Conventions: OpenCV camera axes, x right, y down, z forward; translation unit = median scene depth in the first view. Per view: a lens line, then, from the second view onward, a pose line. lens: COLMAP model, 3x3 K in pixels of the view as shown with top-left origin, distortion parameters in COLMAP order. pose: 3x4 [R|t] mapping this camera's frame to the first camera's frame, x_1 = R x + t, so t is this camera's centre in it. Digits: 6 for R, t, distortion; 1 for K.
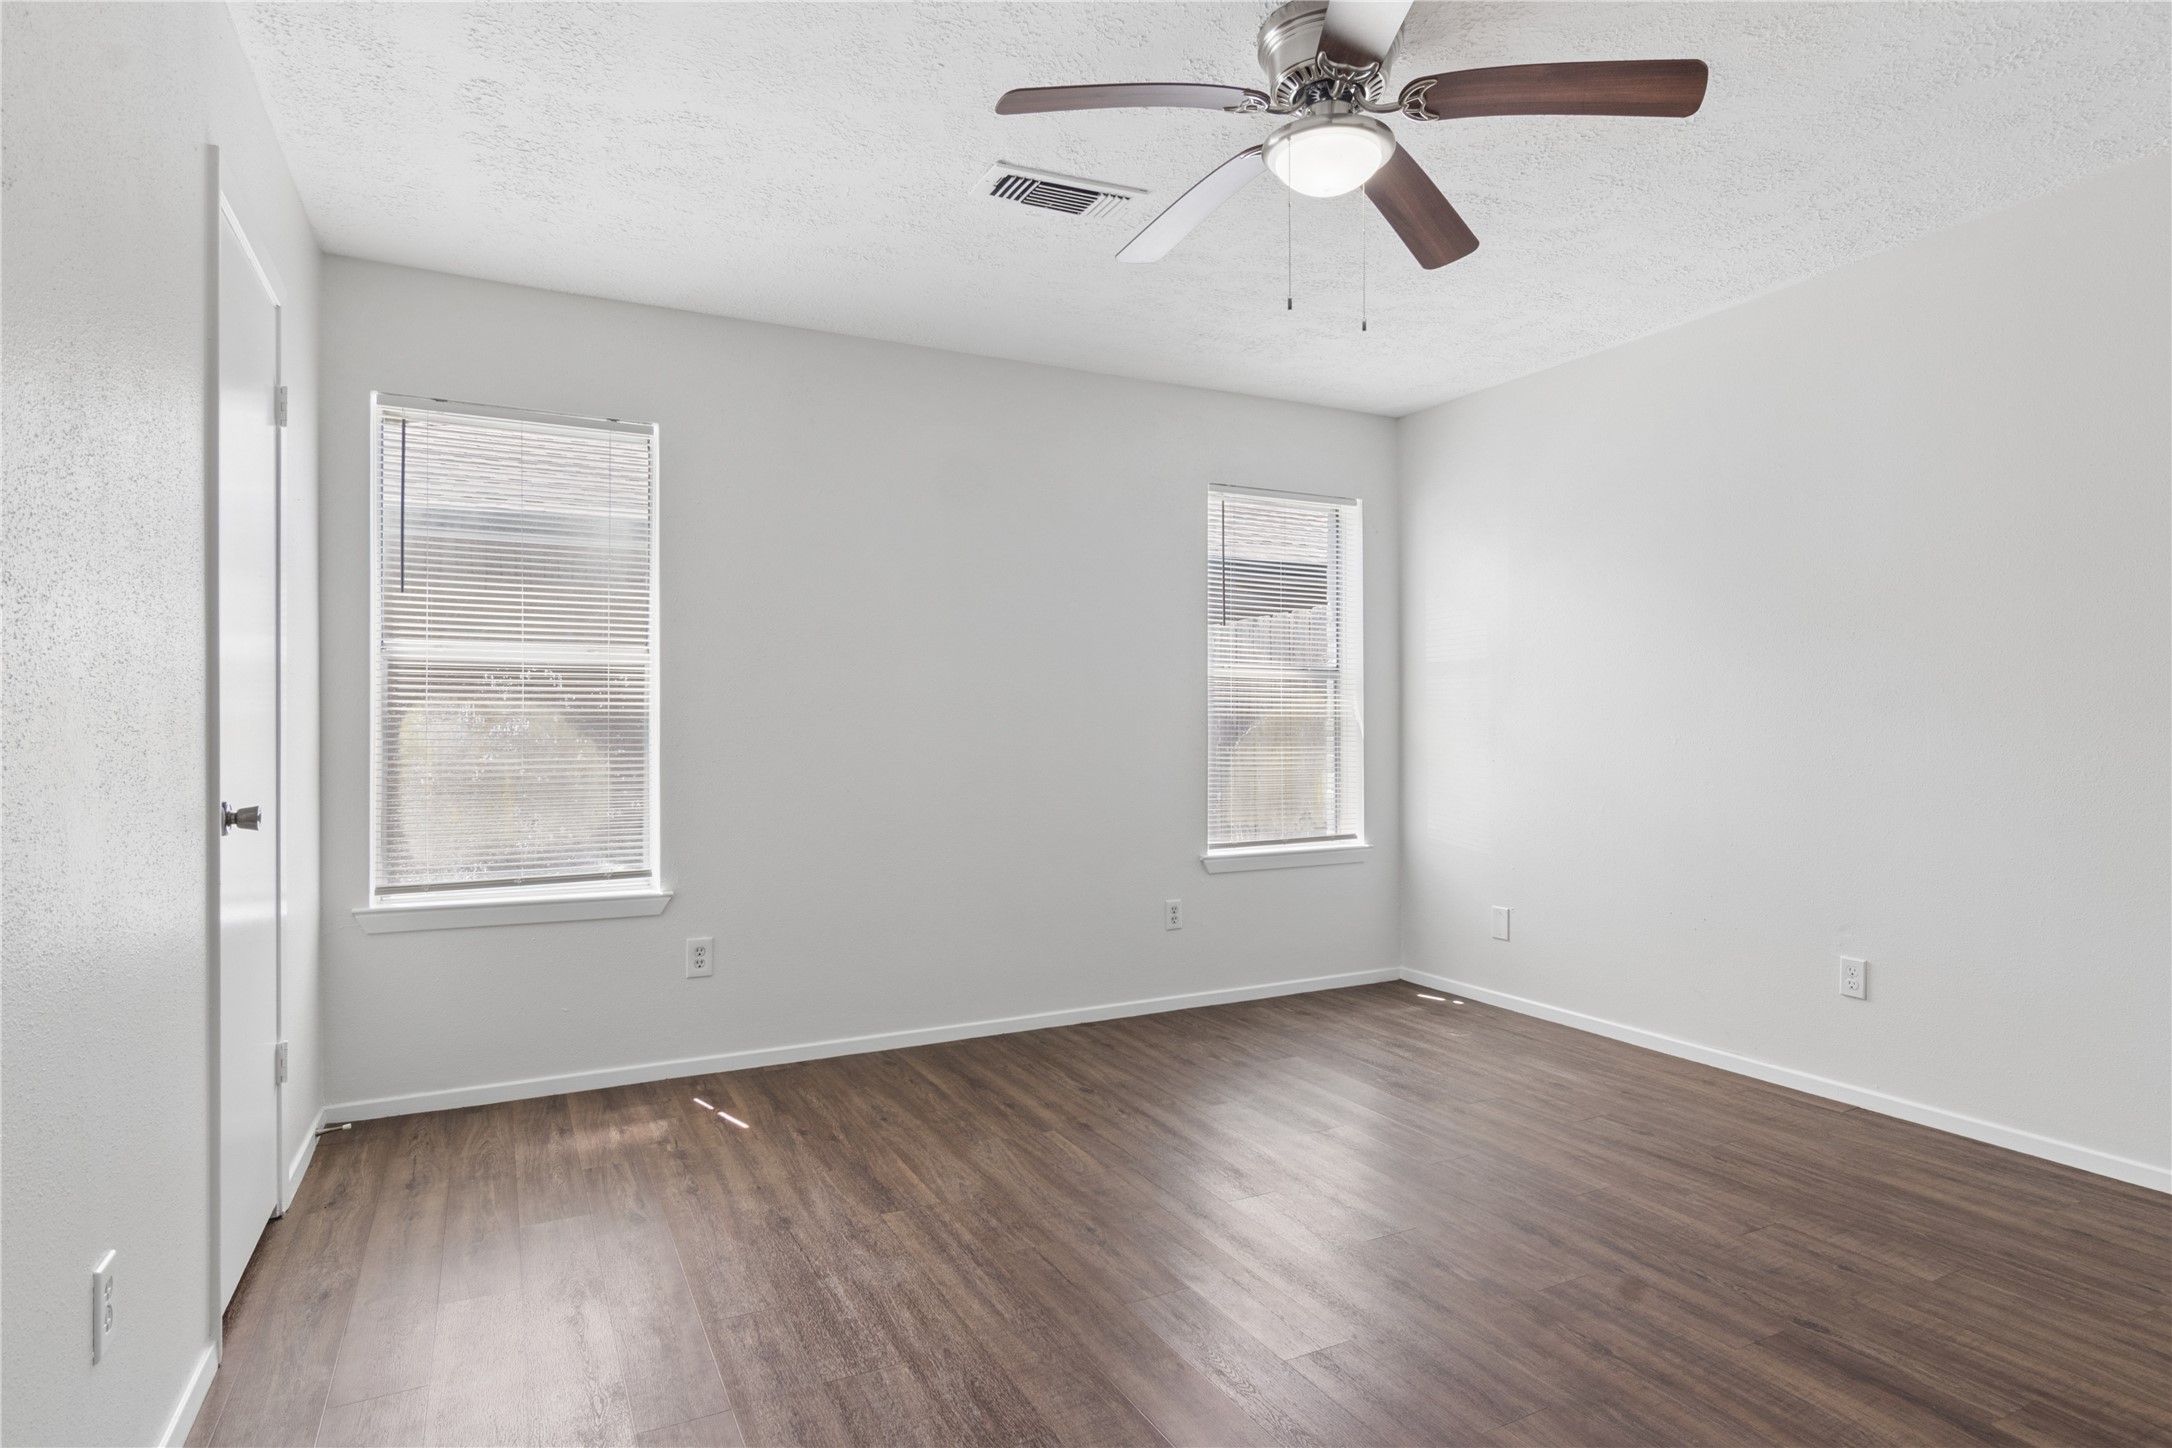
lens RADIAL K [[1127.0, 0, 1086.0], [0, 1127.0, 724.0], [0, 0, 1]] dist [-0.002314, 0.000273]
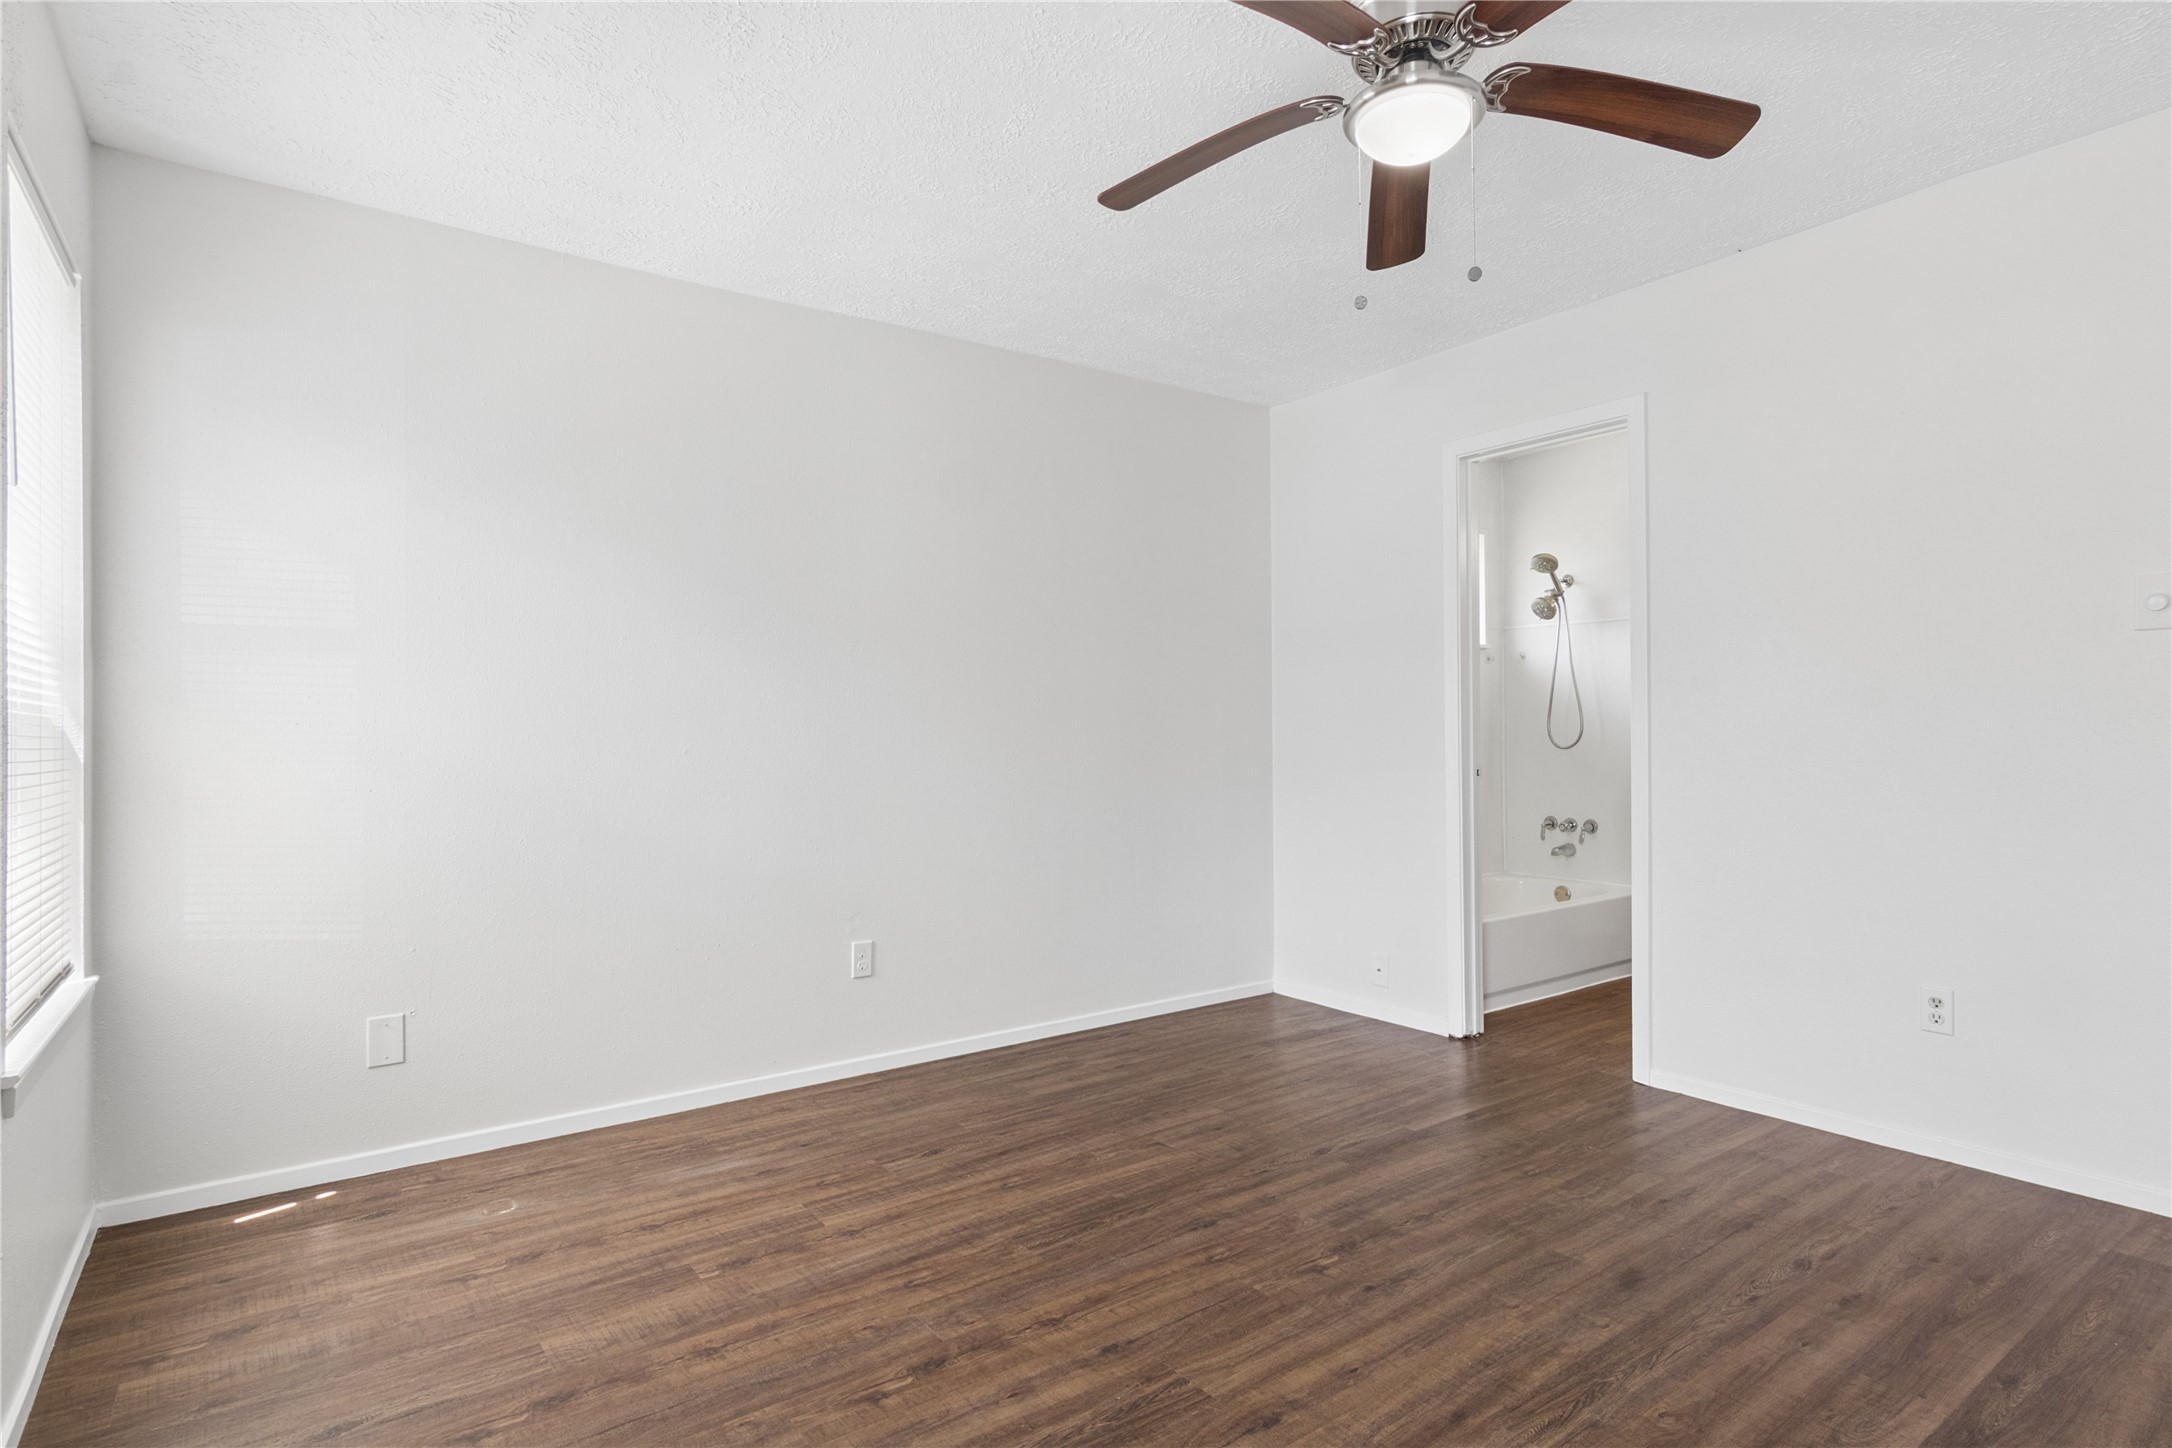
lens RADIAL K [[1127.0, 0, 1086.0], [0, 1127.0, 724.0], [0, 0, 1]] dist [-0.002314, 0.000273]
pose [[-0.144731, 0.006145, 0.989452, -0.468973], [0.007391, 0.999960, -0.005129, -0.000034], [-0.989443, 0.006570, -0.144771, 0.971440]]
